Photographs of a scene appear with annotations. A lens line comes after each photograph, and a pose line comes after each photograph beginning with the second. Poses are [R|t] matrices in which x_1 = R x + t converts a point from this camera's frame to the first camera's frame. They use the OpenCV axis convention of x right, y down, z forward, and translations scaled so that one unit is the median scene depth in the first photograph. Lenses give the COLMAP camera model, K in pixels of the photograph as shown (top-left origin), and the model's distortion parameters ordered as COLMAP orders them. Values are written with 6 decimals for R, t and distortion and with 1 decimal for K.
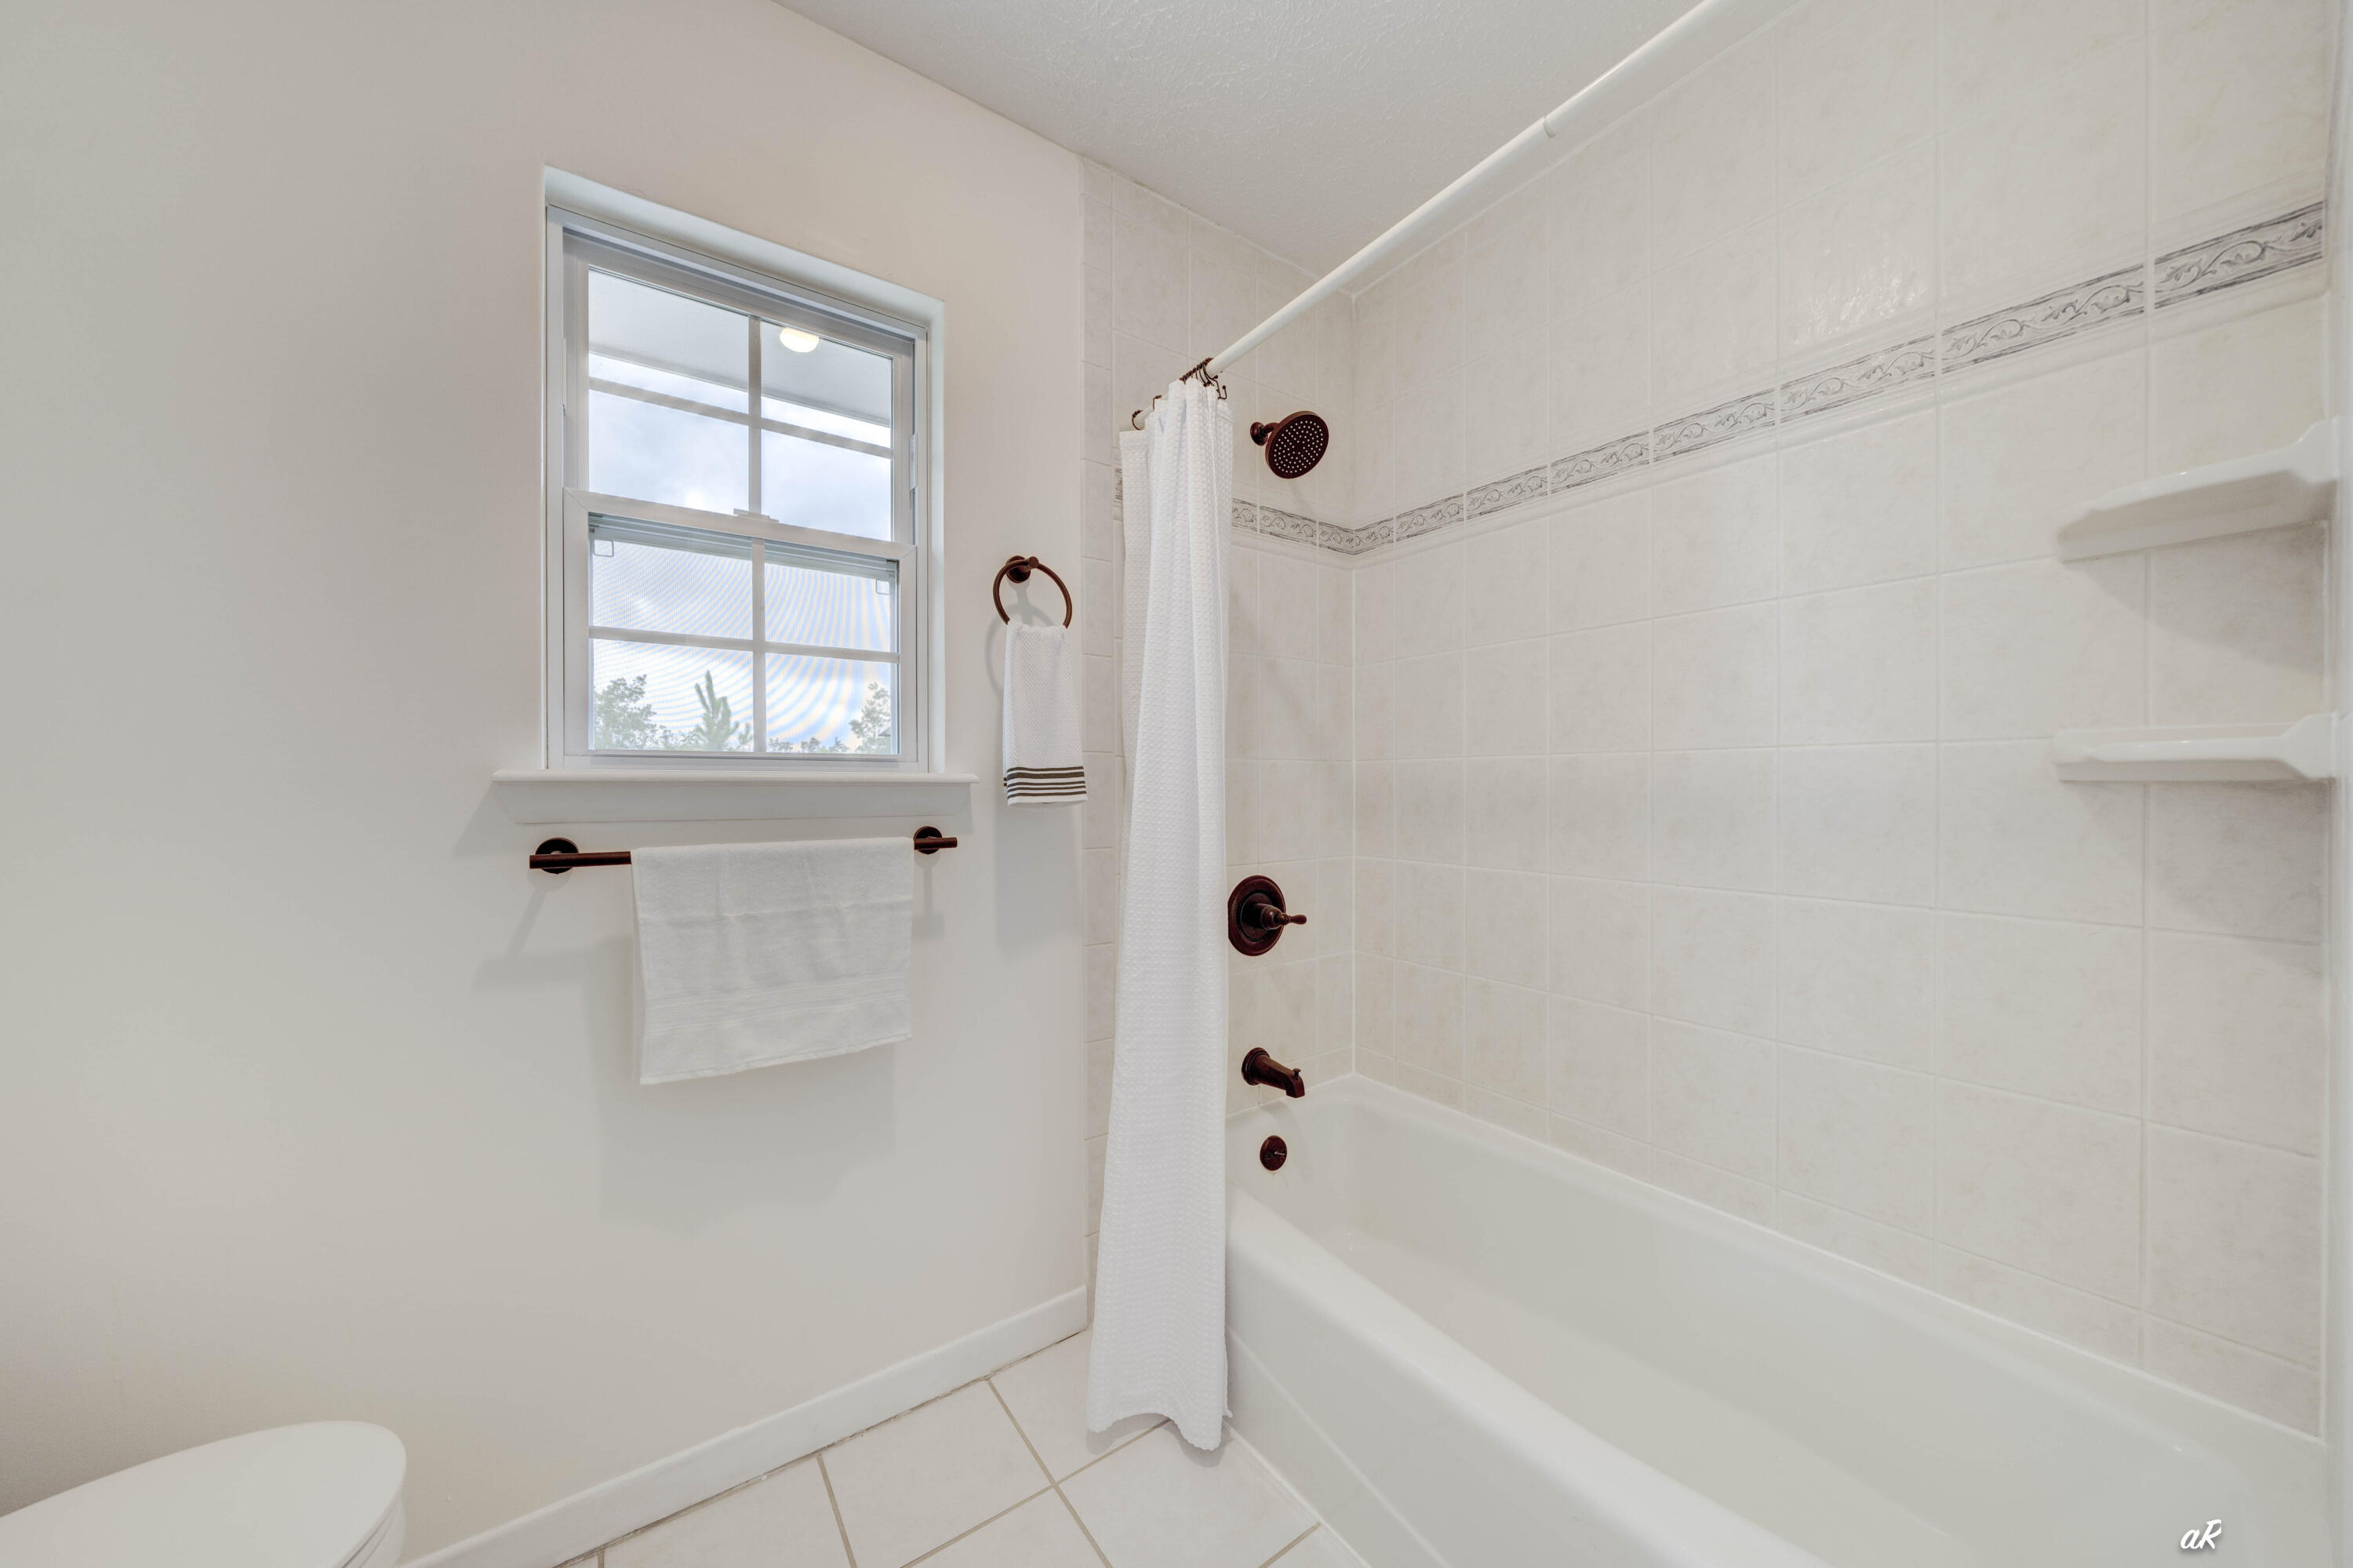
lens RADIAL K [[847.2, 0, 1190.7], [0, 847.2, 786.4], [0, 0, 1]] dist [-0.003981, -0.000540]
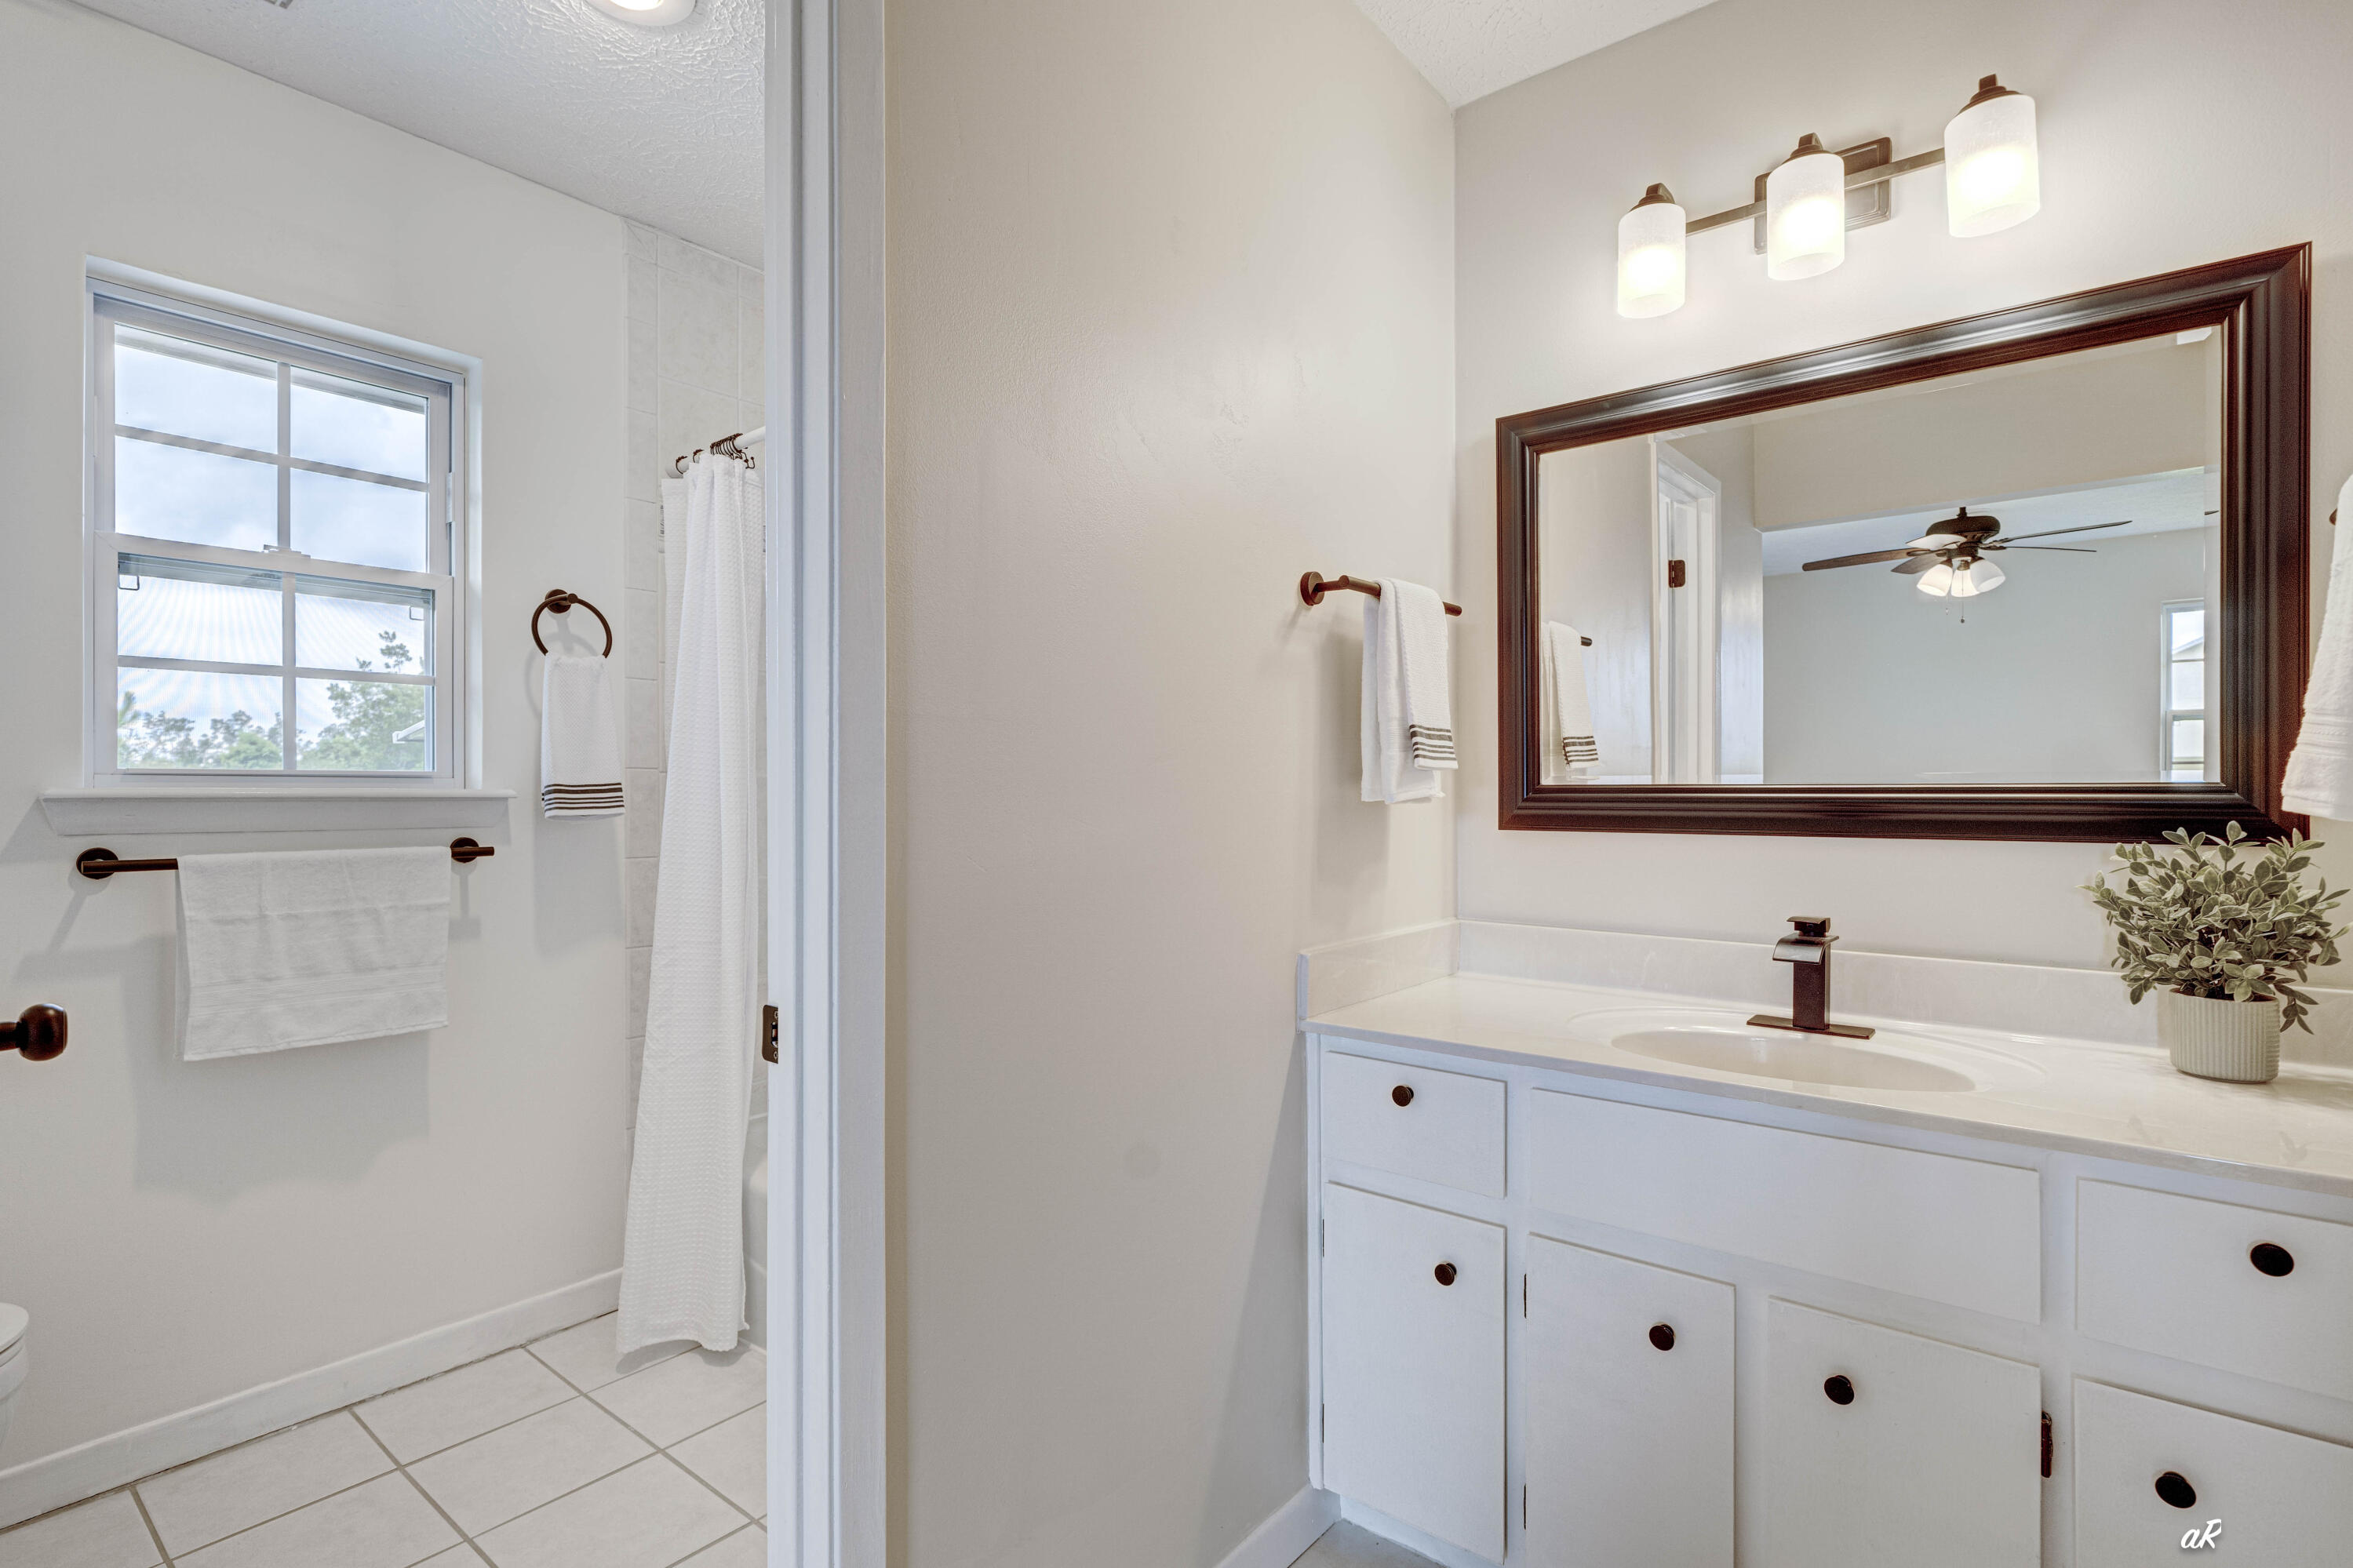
lens RADIAL K [[1135.1, 0, 1163.5], [0, 1135.1, 786.9], [0, 0, 1]] dist [0.001015, 0.001675]
pose [[0.967003, 0.000867, 0.254762, 0.200483], [0.001516, 0.999957, -0.009157, -0.003610], [-0.254759, 0.009242, 0.966961, -0.689637]]
